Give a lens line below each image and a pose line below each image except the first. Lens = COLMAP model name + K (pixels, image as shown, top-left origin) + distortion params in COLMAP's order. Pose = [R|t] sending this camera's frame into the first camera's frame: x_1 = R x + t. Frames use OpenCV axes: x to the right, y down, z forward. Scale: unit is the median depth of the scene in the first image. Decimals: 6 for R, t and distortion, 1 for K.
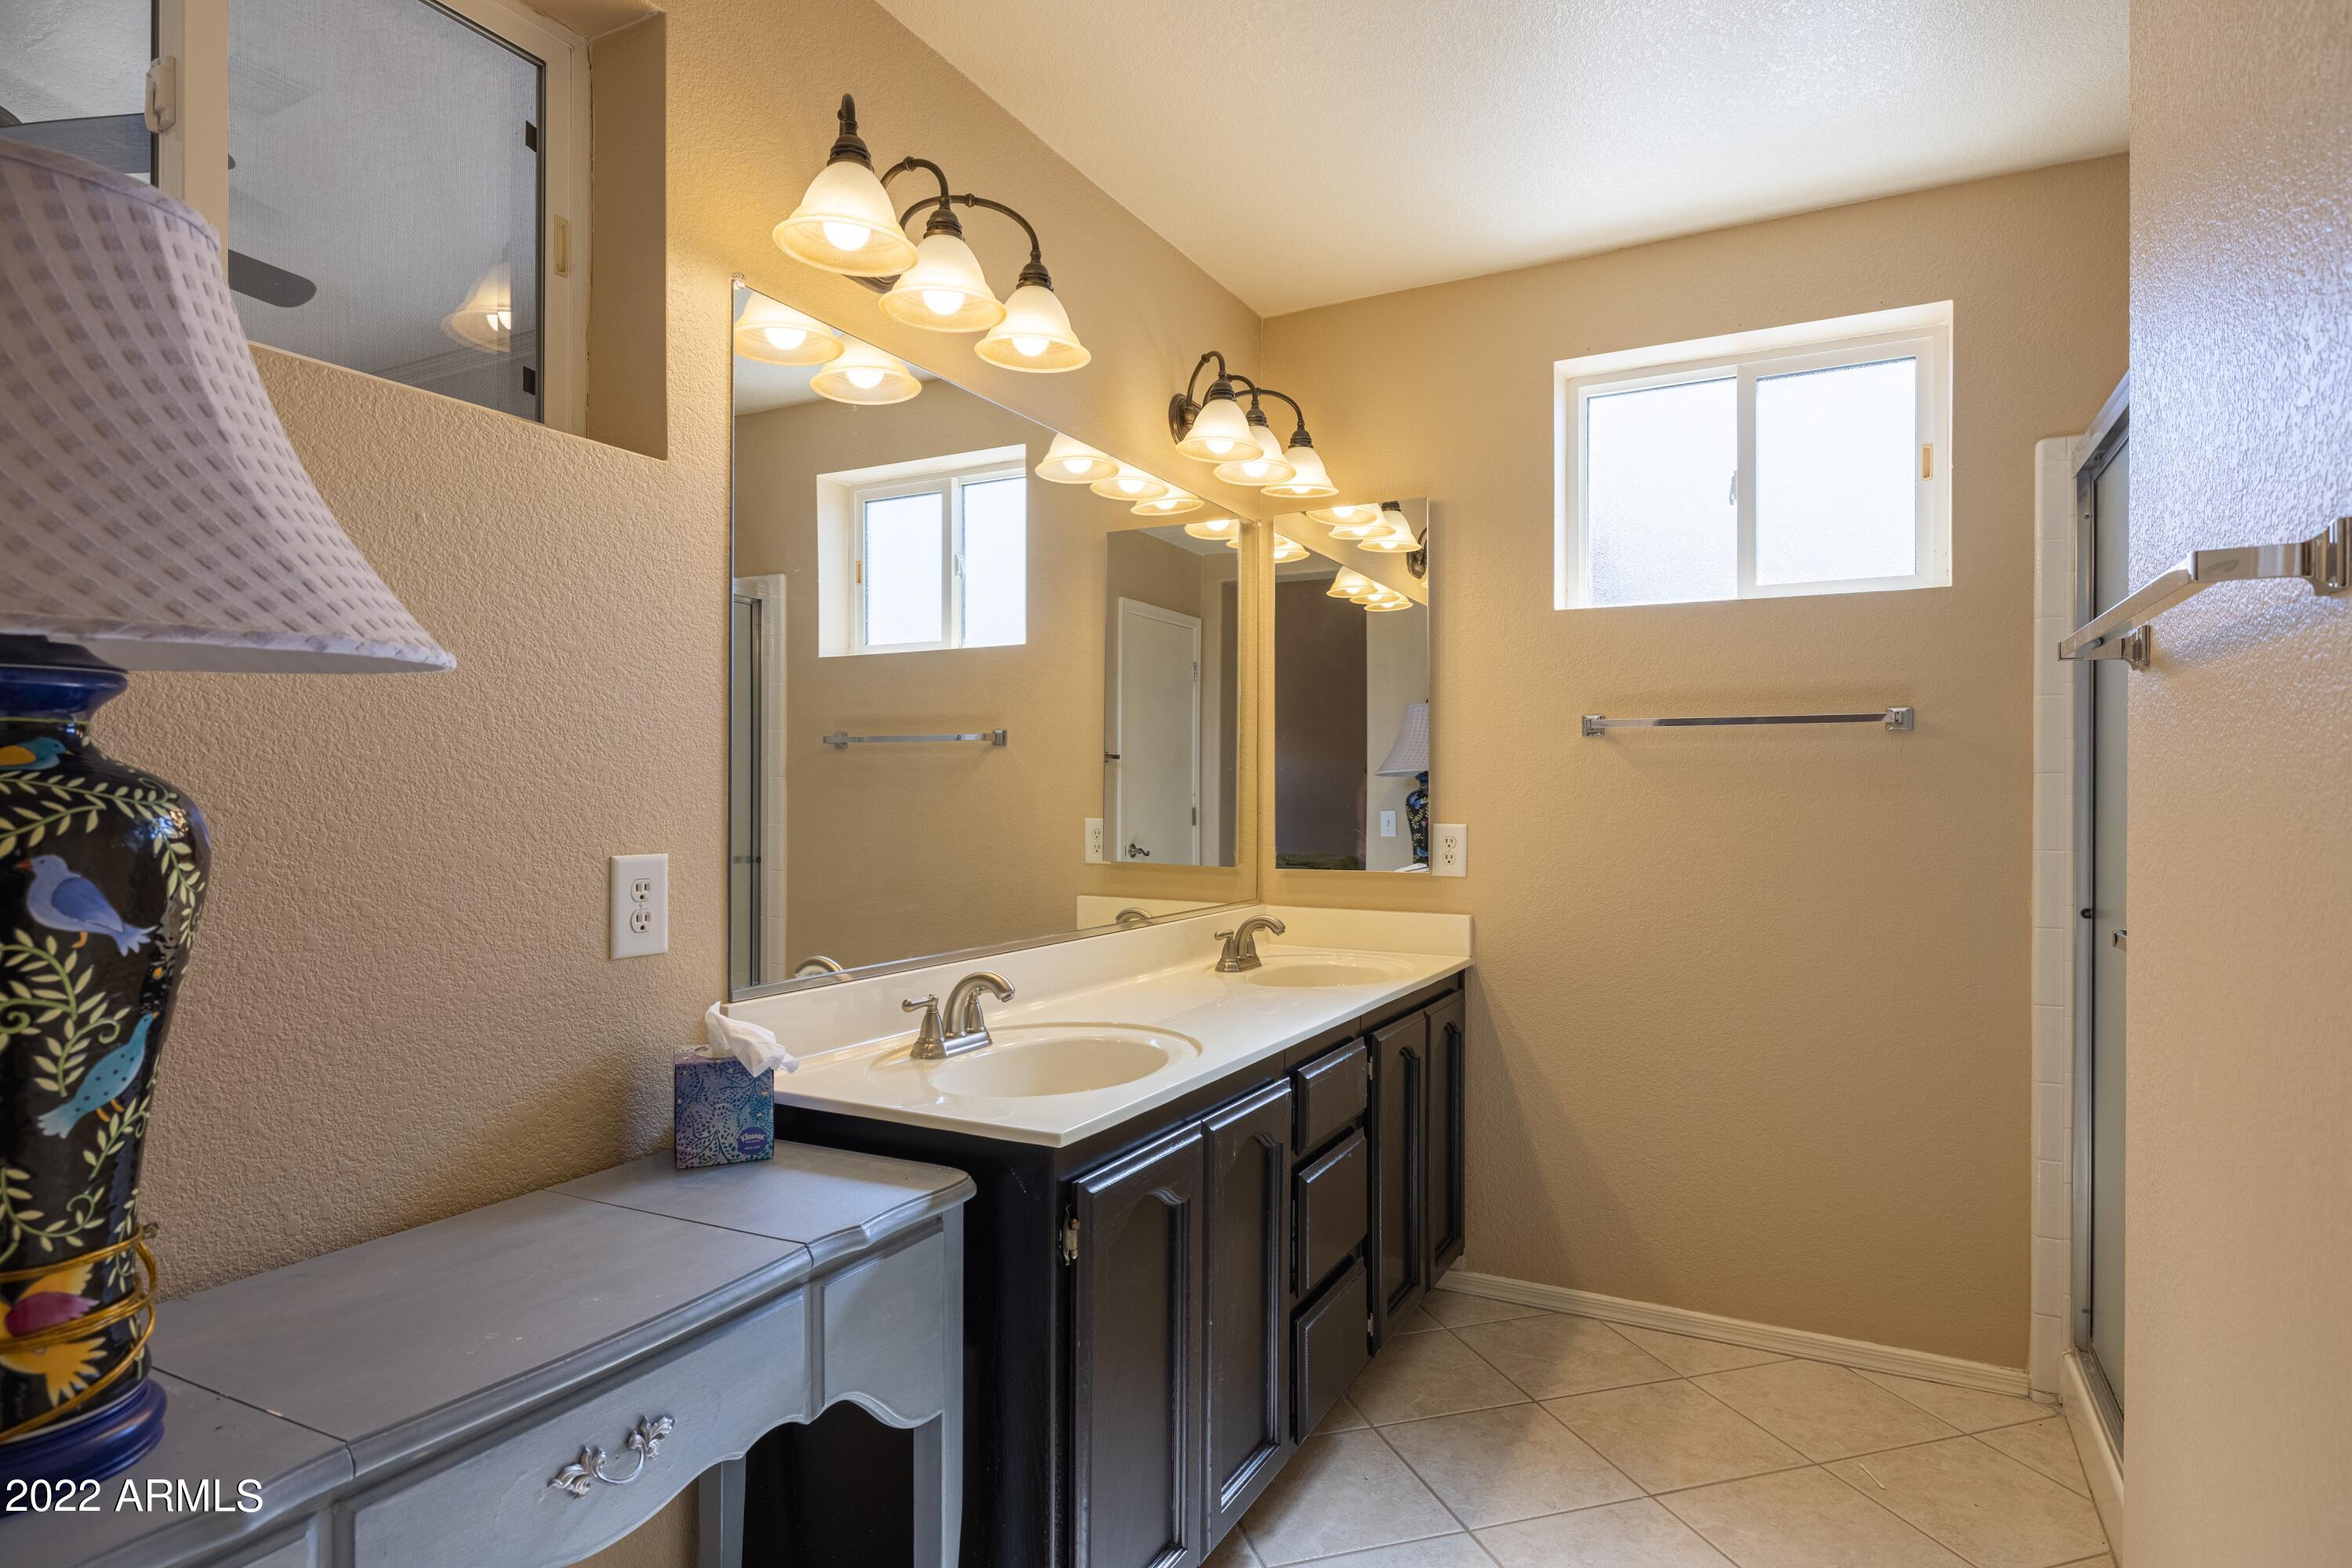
lens RADIAL K [[1266.8, 0, 1176.0], [0, 1266.8, 784.0], [0, 0, 1]] dist [0.000689, 0.000118]
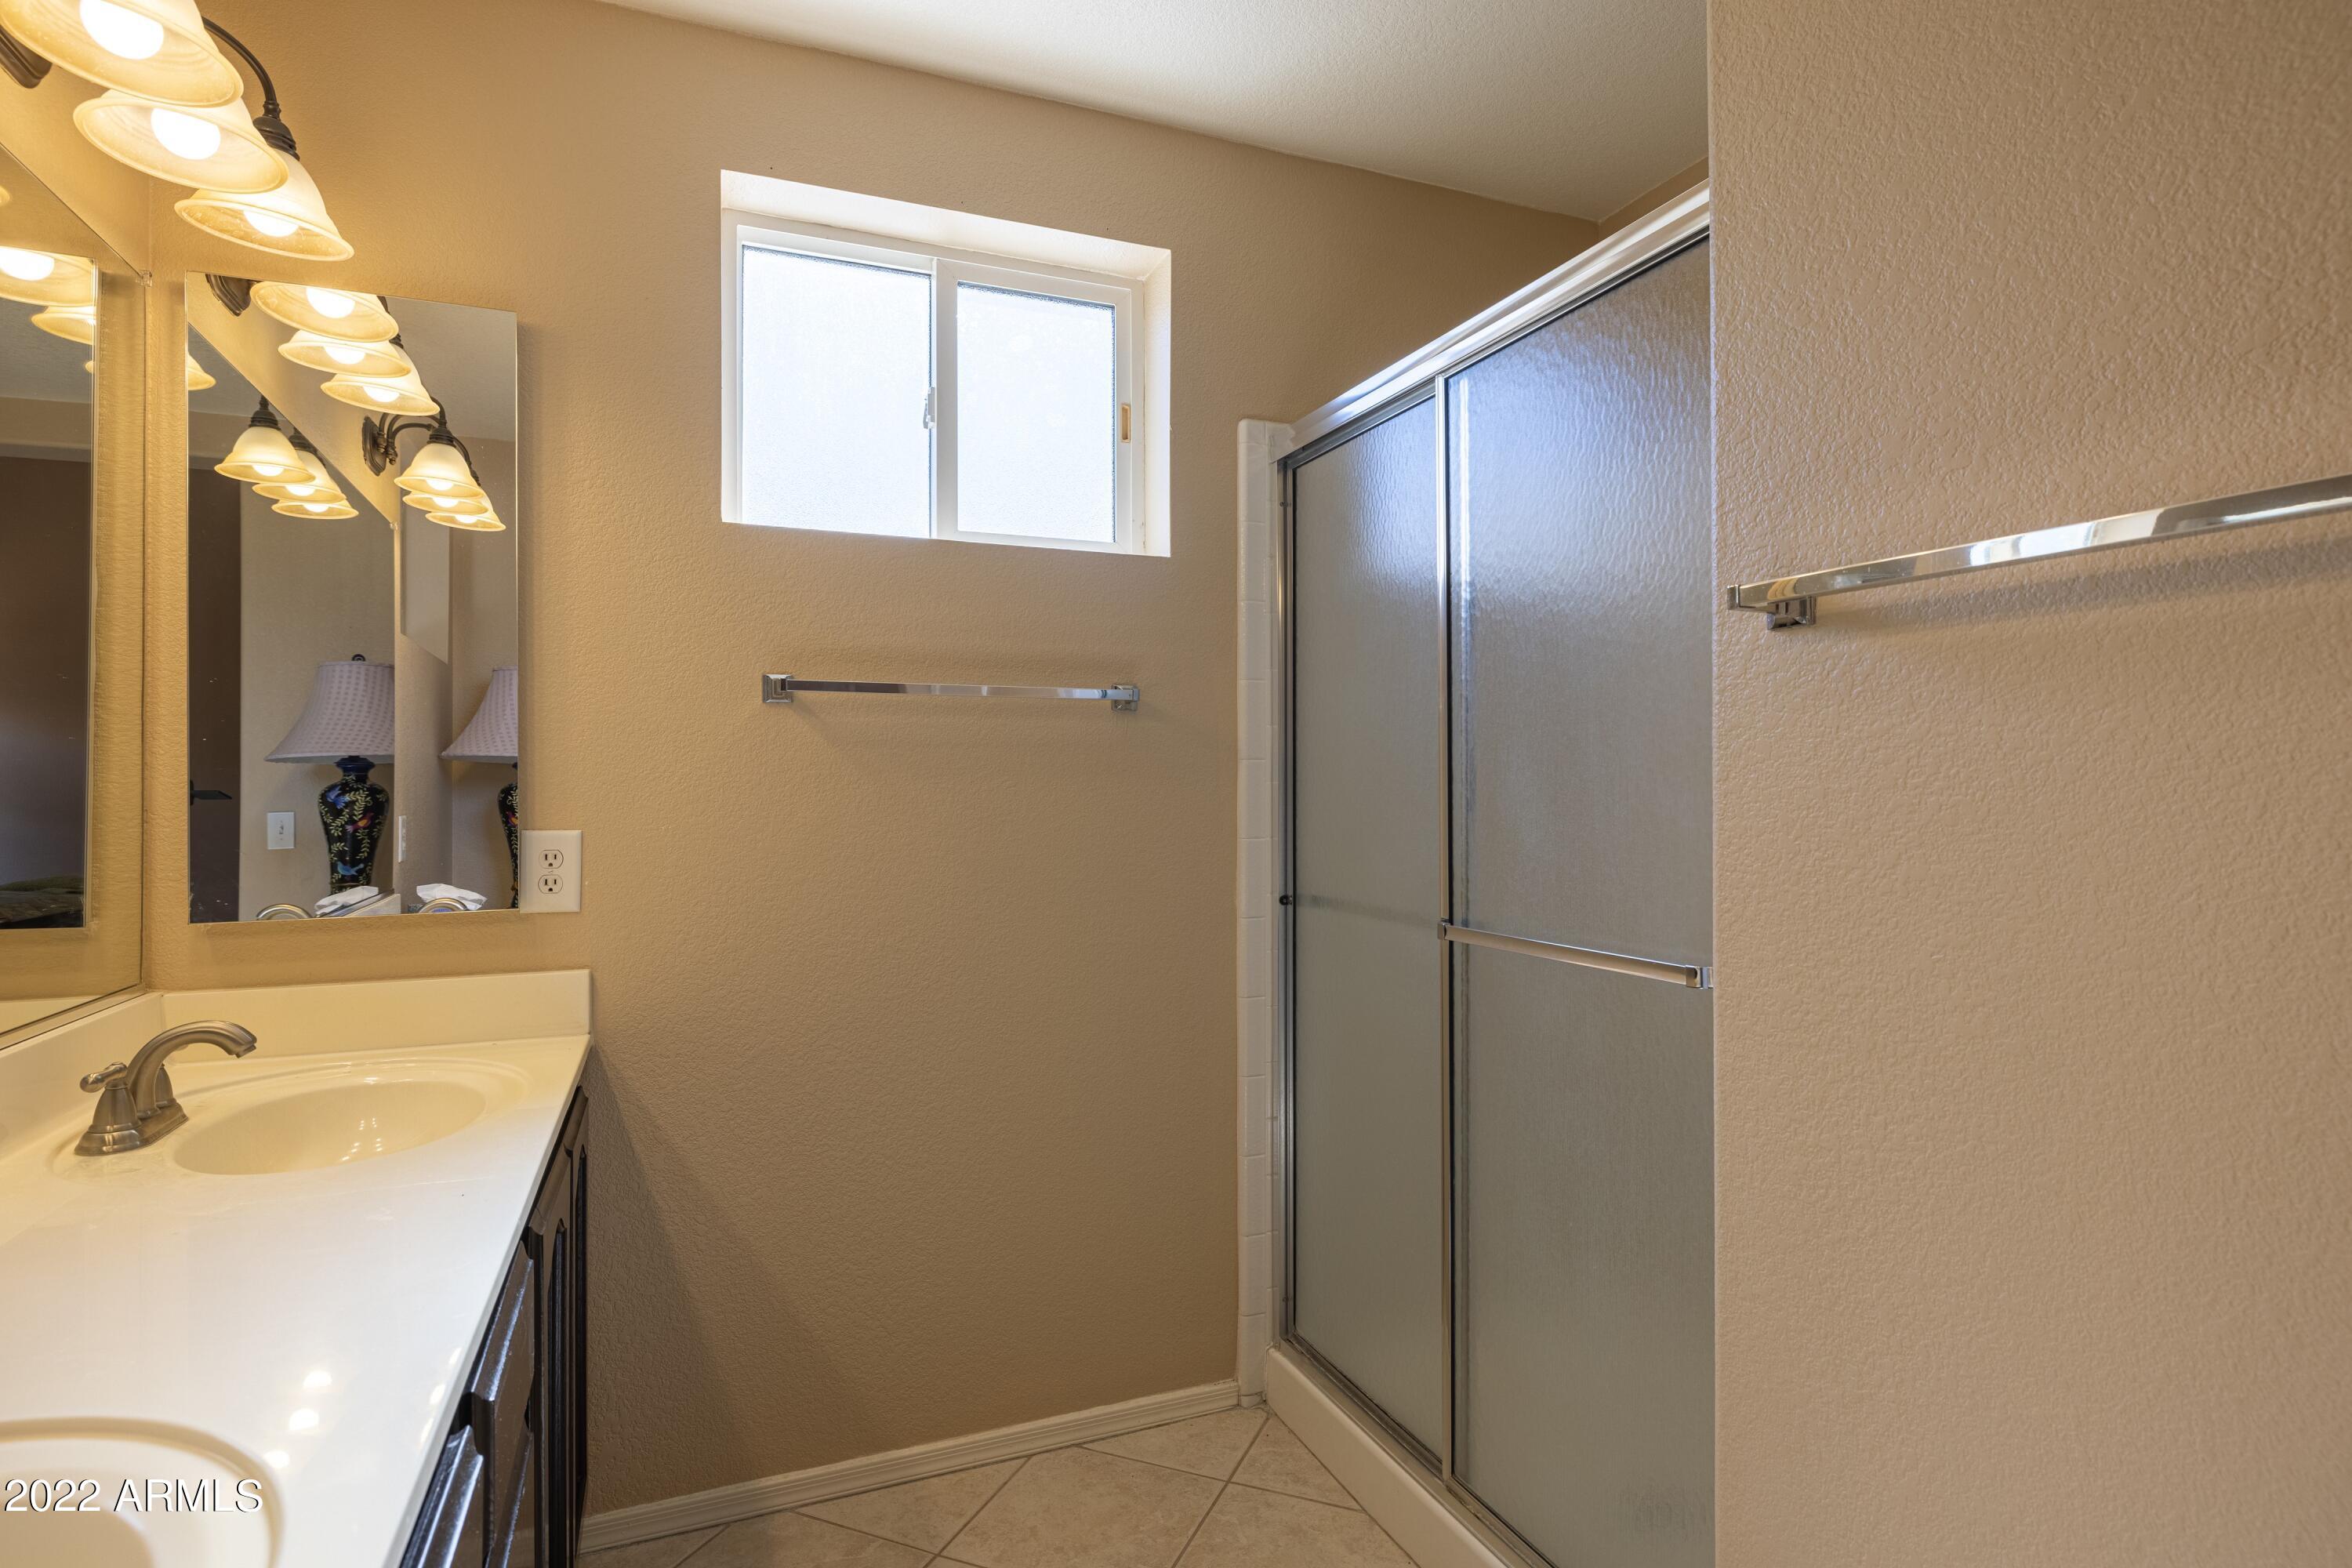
lens RADIAL K [[1197.1, 0, 1178.8], [0, 1197.1, 773.2], [0, 0, 1]] dist [-0.002259, 0.001386]
pose [[0.635213, 0.003791, 0.772328, -0.053816], [-0.000419, 0.999989, -0.004564, 0.005304], [-0.772337, 0.002575, 0.635208, 0.390760]]
